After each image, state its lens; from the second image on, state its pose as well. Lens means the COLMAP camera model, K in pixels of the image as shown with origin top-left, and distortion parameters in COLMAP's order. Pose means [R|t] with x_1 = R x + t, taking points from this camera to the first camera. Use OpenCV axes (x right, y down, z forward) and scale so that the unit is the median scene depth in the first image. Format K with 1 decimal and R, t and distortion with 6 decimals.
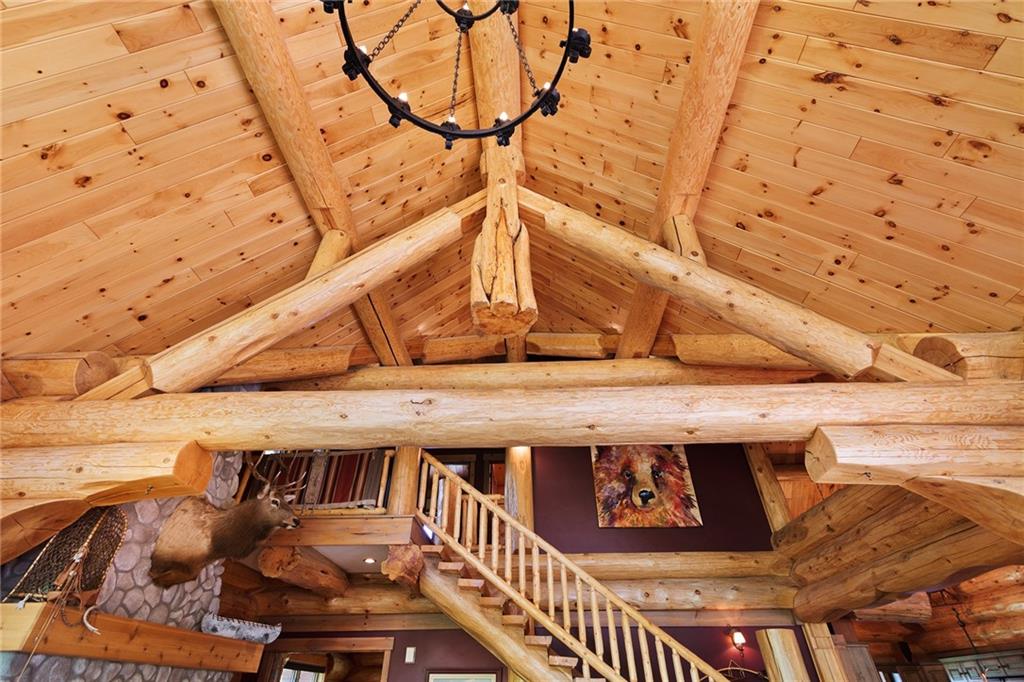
lens RADIAL K [[469.7, 0, 511.5], [0, 469.7, 338.8], [0, 0, 1]] dist [0.008153, -0.001328]
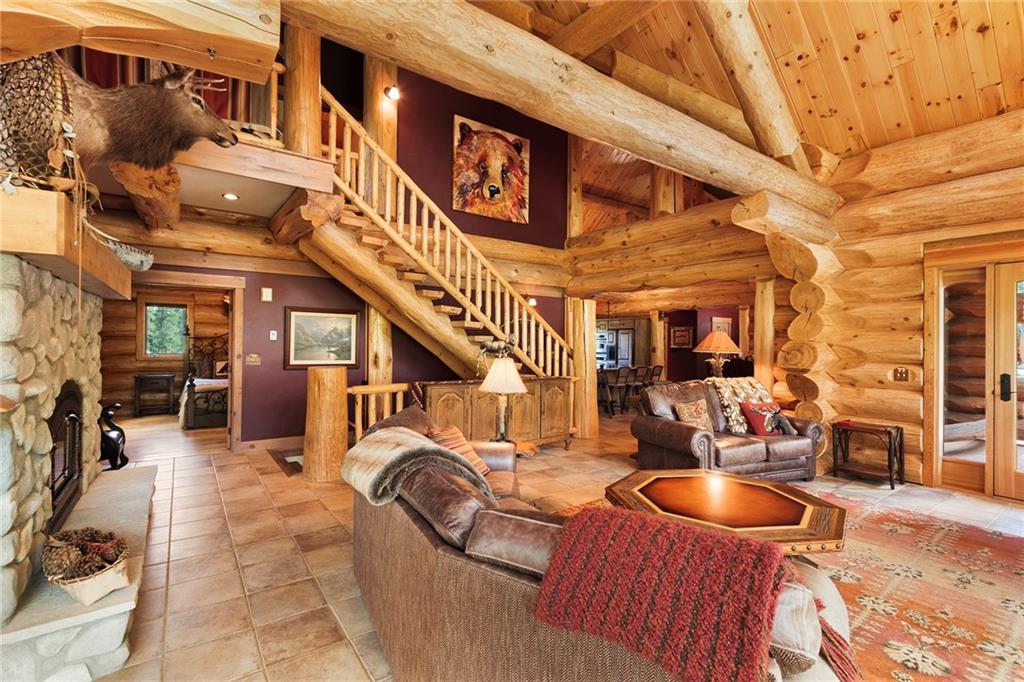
lens RADIAL K [[465.6, 0, 510.9], [0, 465.6, 345.4], [0, 0, 1]] dist [0.012343, -0.005615]
pose [[0.783094, 0.007236, 0.621861, -0.403860], [-0.392623, 0.781218, 0.485331, 0.078325], [-0.482297, -0.624217, 0.614608, 0.087026]]
